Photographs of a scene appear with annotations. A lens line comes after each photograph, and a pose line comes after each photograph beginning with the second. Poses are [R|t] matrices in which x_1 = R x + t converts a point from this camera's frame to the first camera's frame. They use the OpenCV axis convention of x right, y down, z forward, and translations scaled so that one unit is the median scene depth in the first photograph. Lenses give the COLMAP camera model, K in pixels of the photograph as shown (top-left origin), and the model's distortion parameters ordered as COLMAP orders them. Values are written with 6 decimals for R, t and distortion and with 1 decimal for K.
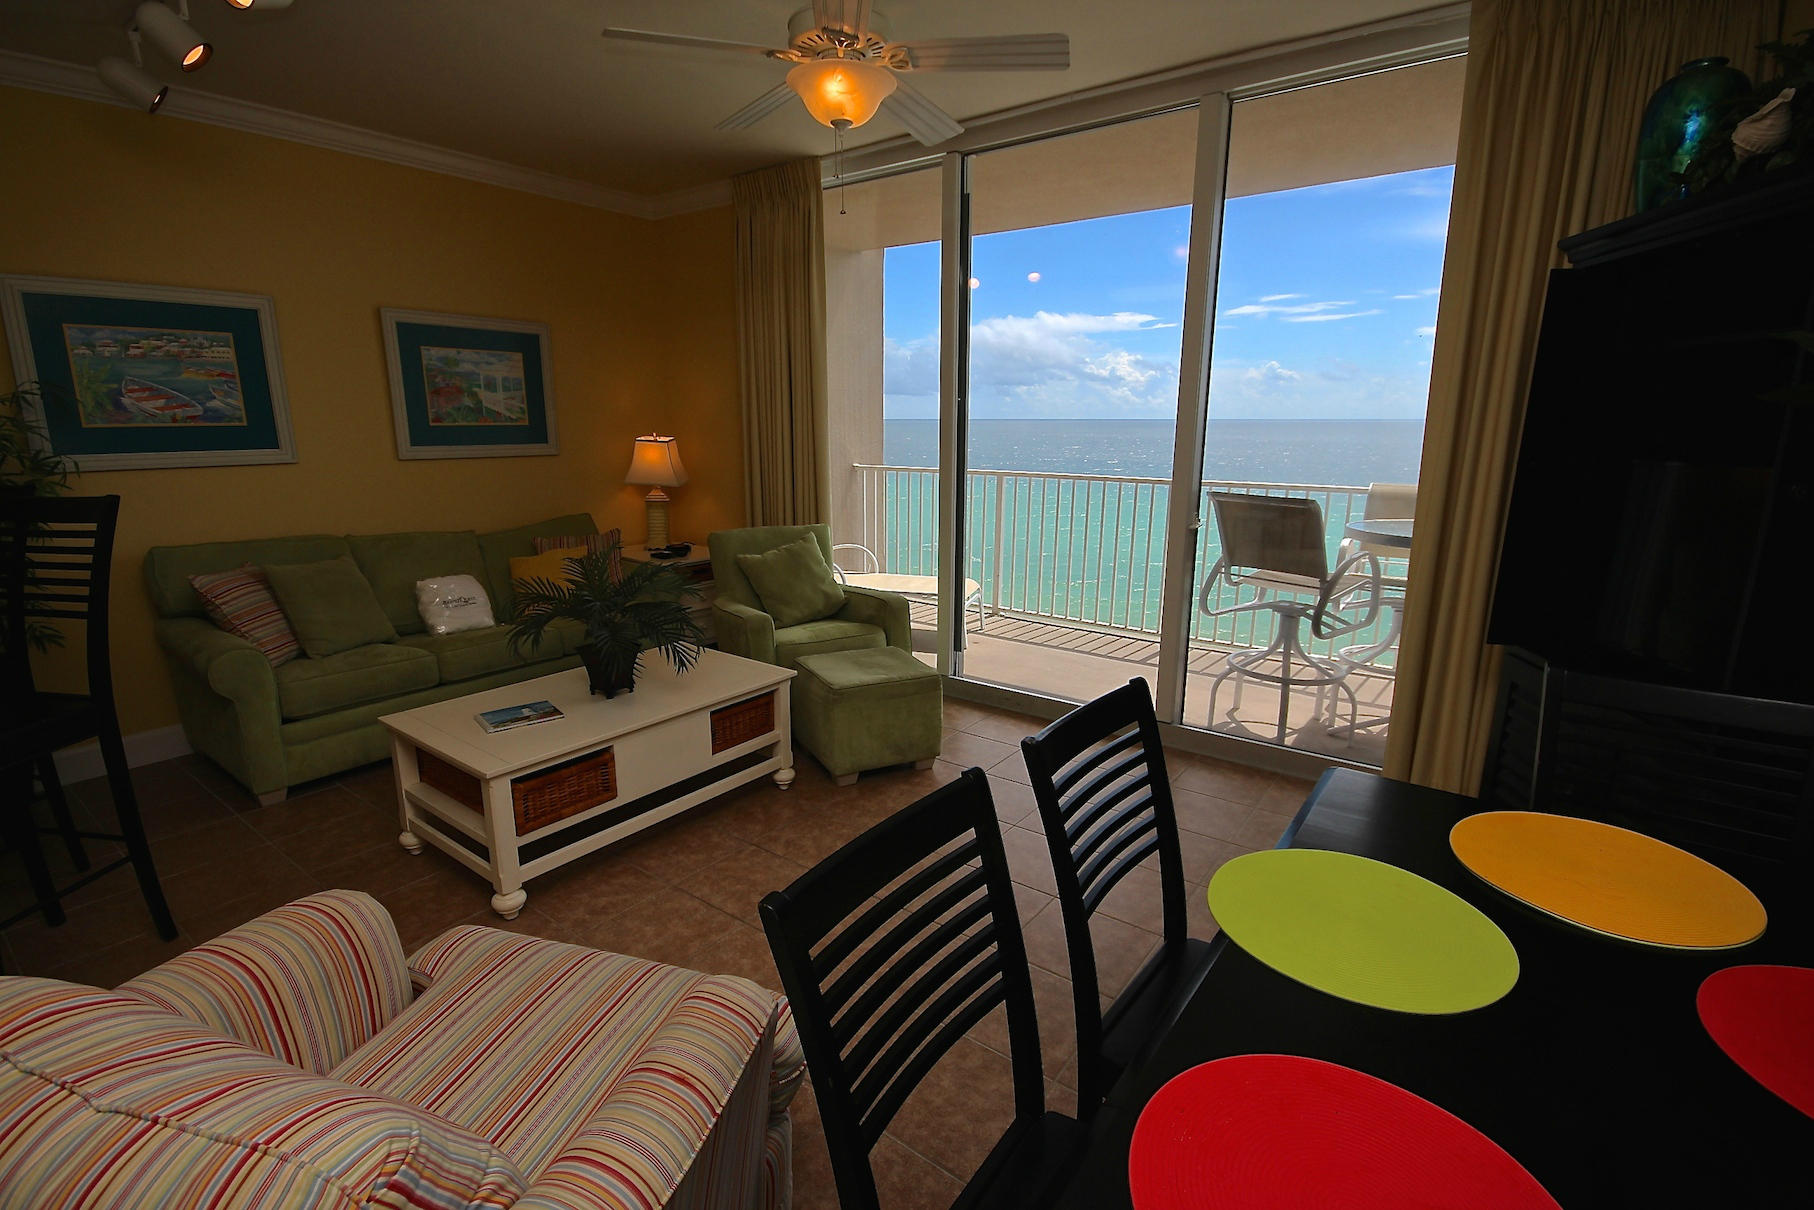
lens RADIAL K [[828.7, 0, 908.6], [0, 828.7, 609.5], [0, 0, 1]] dist [-0.009711, -0.004418]
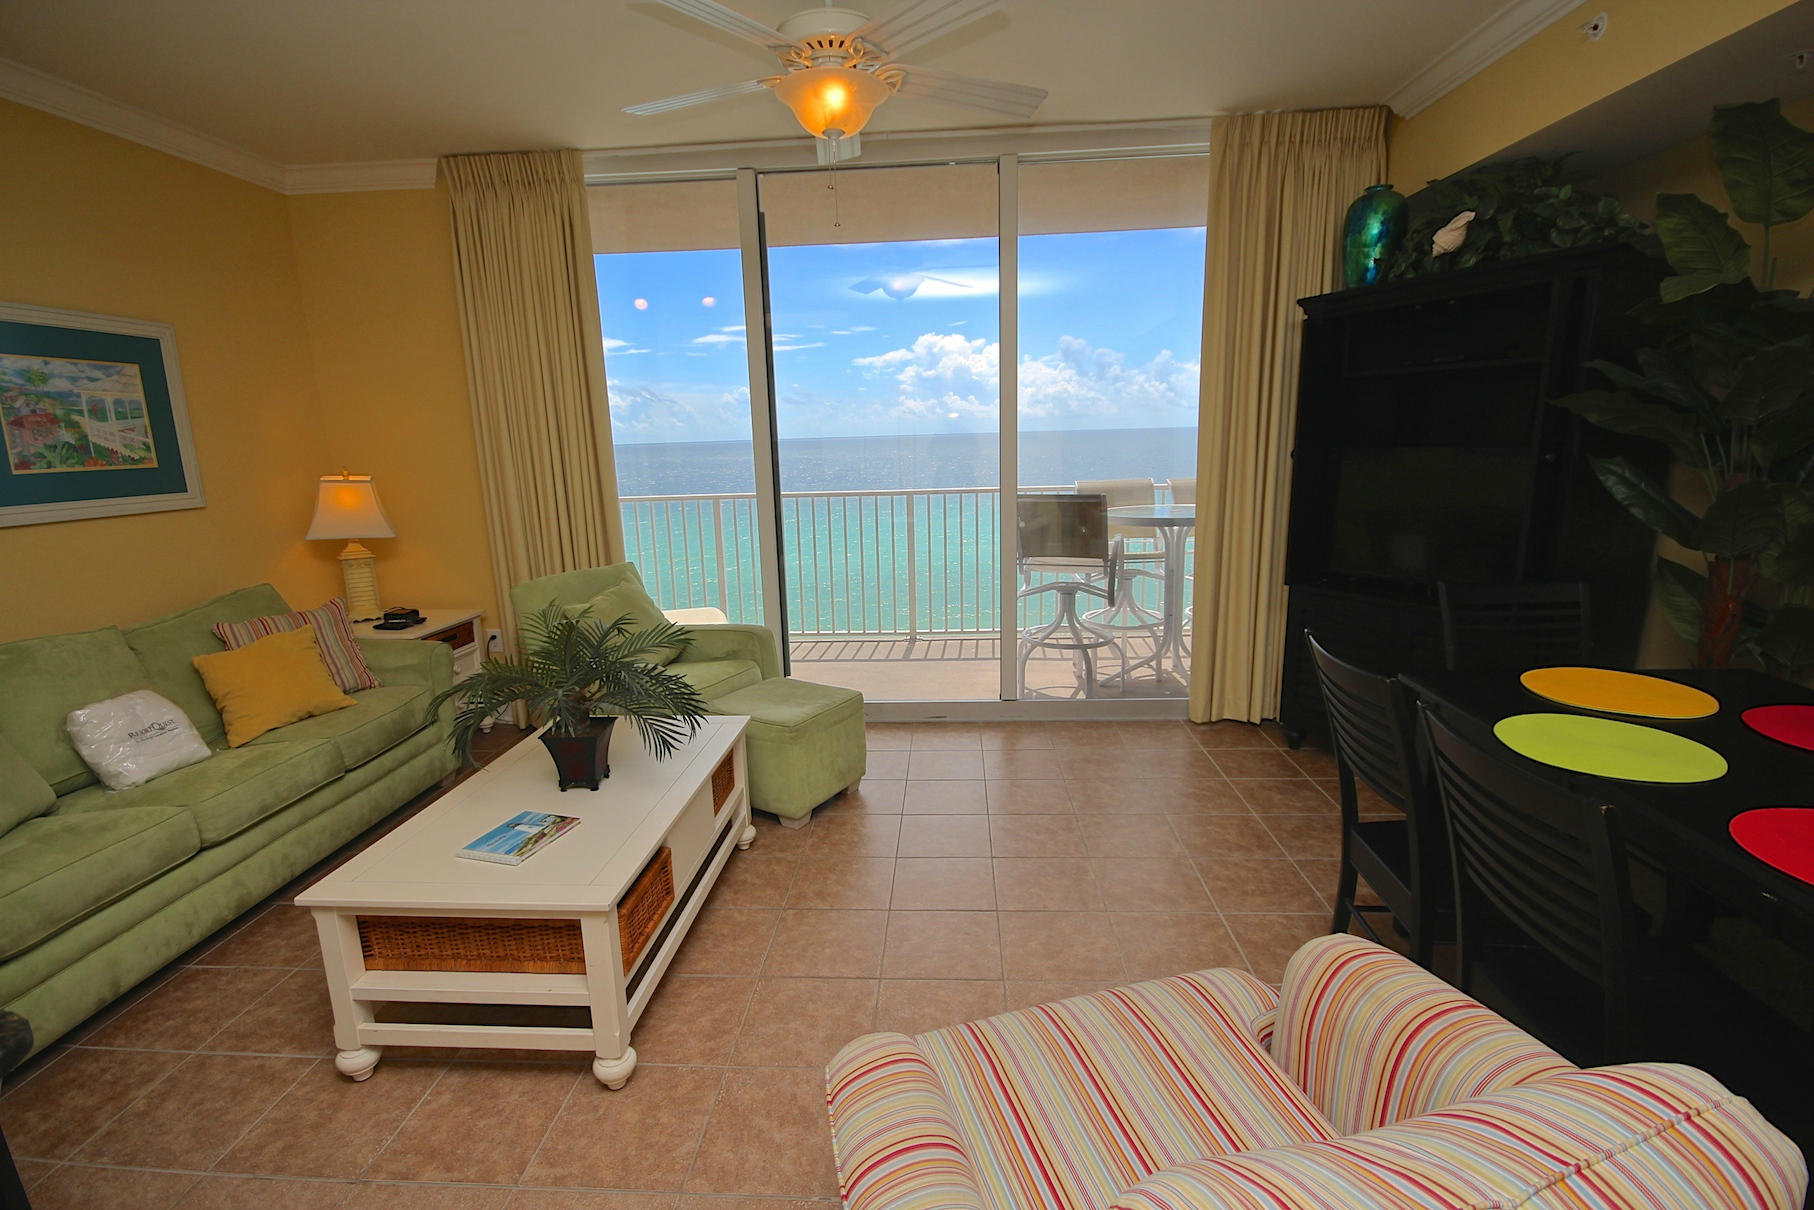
lens RADIAL K [[828.7, 0, 900.6], [0, 828.7, 608.5], [0, 0, 1]] dist [-0.009711, -0.004418]
pose [[0.839156, -0.135387, 0.526771, -0.372190], [0.150169, 0.988549, 0.014848, -0.025085], [-0.522749, 0.066645, 0.849878, 0.107564]]
